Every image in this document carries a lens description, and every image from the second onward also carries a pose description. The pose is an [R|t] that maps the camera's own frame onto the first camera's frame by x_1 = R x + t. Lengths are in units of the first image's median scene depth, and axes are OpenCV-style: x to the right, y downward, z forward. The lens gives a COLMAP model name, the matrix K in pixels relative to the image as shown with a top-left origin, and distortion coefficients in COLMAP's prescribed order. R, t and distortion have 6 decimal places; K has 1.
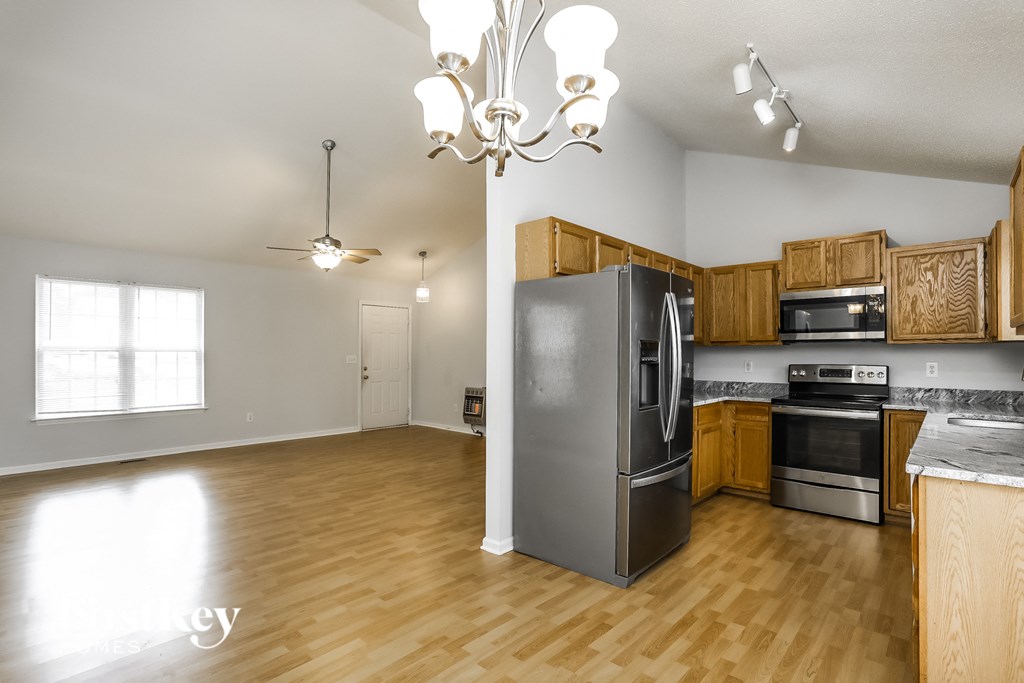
lens RADIAL K [[499.9, 0, 508.3], [0, 499.9, 347.0], [0, 0, 1]] dist [-0.064894, 0.031747]
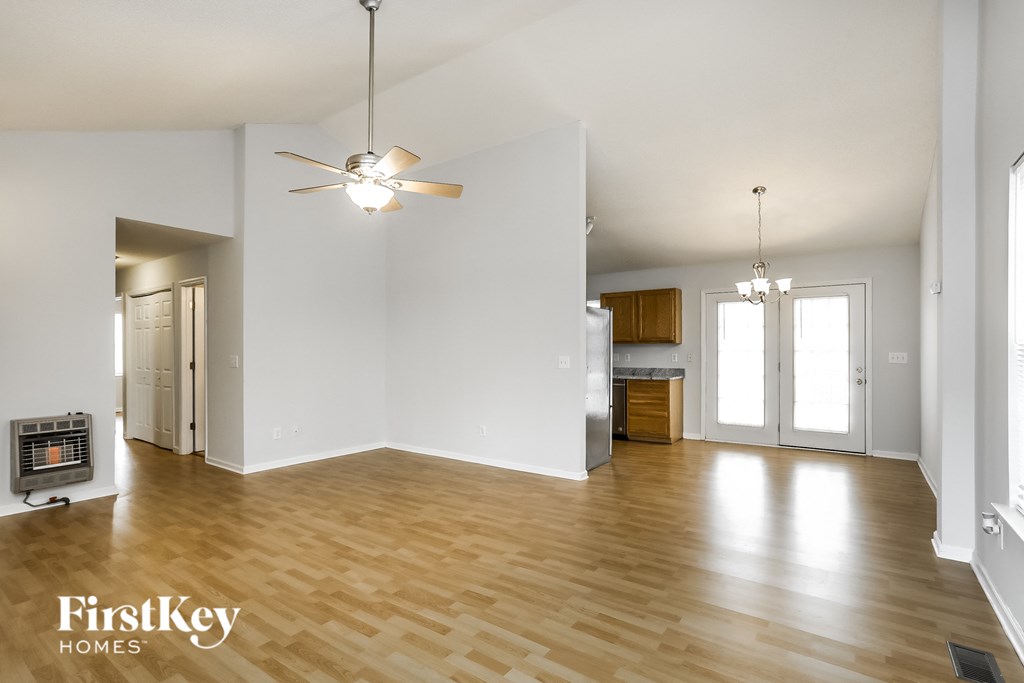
lens RADIAL K [[493.3, 0, 512.0], [0, 493.3, 341.5], [0, 0, 1]] dist [-0.047506, 0.029521]
pose [[-0.119941, 0.013746, 0.992686, -0.654951], [-0.008624, 0.999852, -0.014887, 0.006003], [-0.992744, -0.010346, -0.119805, 0.604665]]
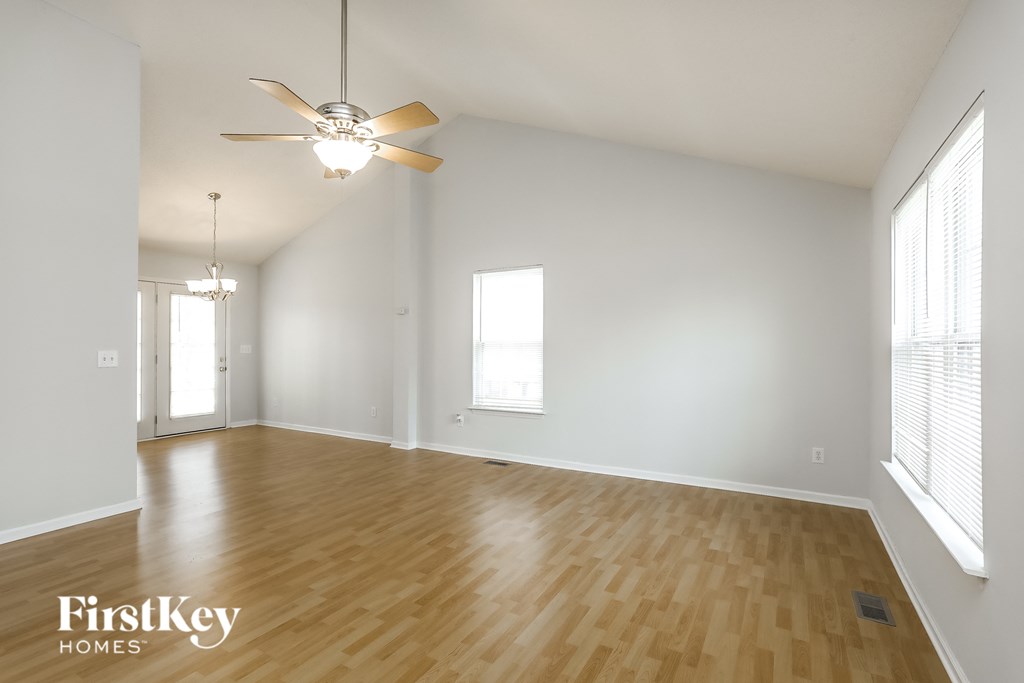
lens RADIAL K [[493.3, 0, 512.0], [0, 493.3, 341.5], [0, 0, 1]] dist [-0.047506, 0.029521]
pose [[-0.974721, -0.009464, -0.223226, -0.284095], [-0.006206, 0.999864, -0.015291, 0.011320], [0.223340, -0.013520, -0.974647, 1.013002]]
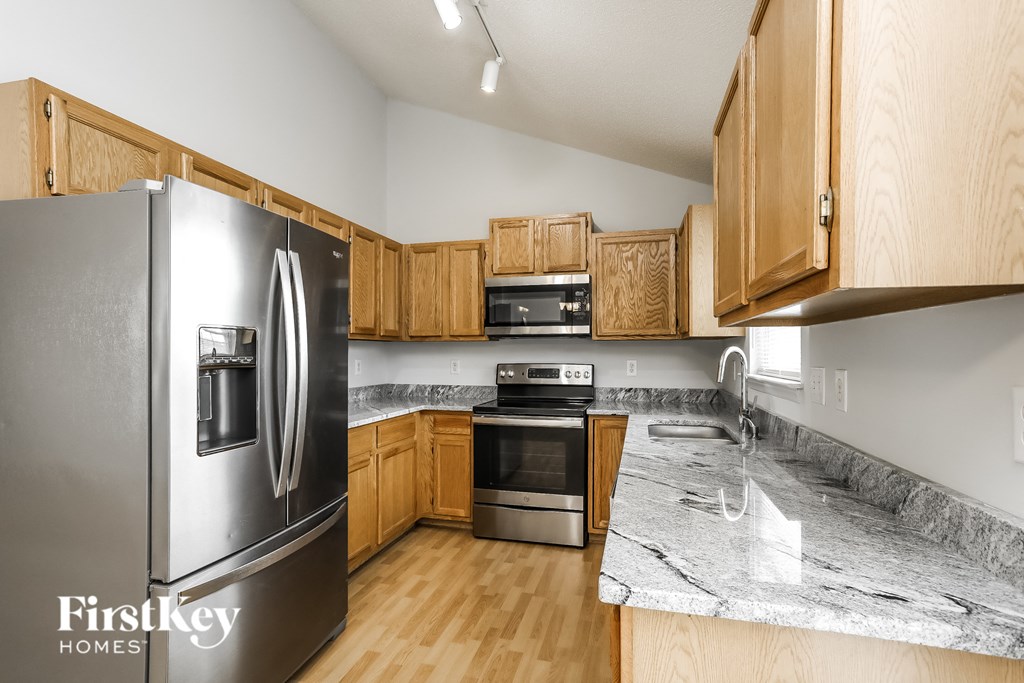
lens RADIAL K [[493.3, 0, 512.0], [0, 493.3, 341.5], [0, 0, 1]] dist [-0.047506, 0.029521]
pose [[0.883990, 0.008100, 0.467436, 0.228506], [-0.005078, 0.999957, -0.007725, 0.003932], [-0.467479, 0.004455, 0.883993, 0.271416]]
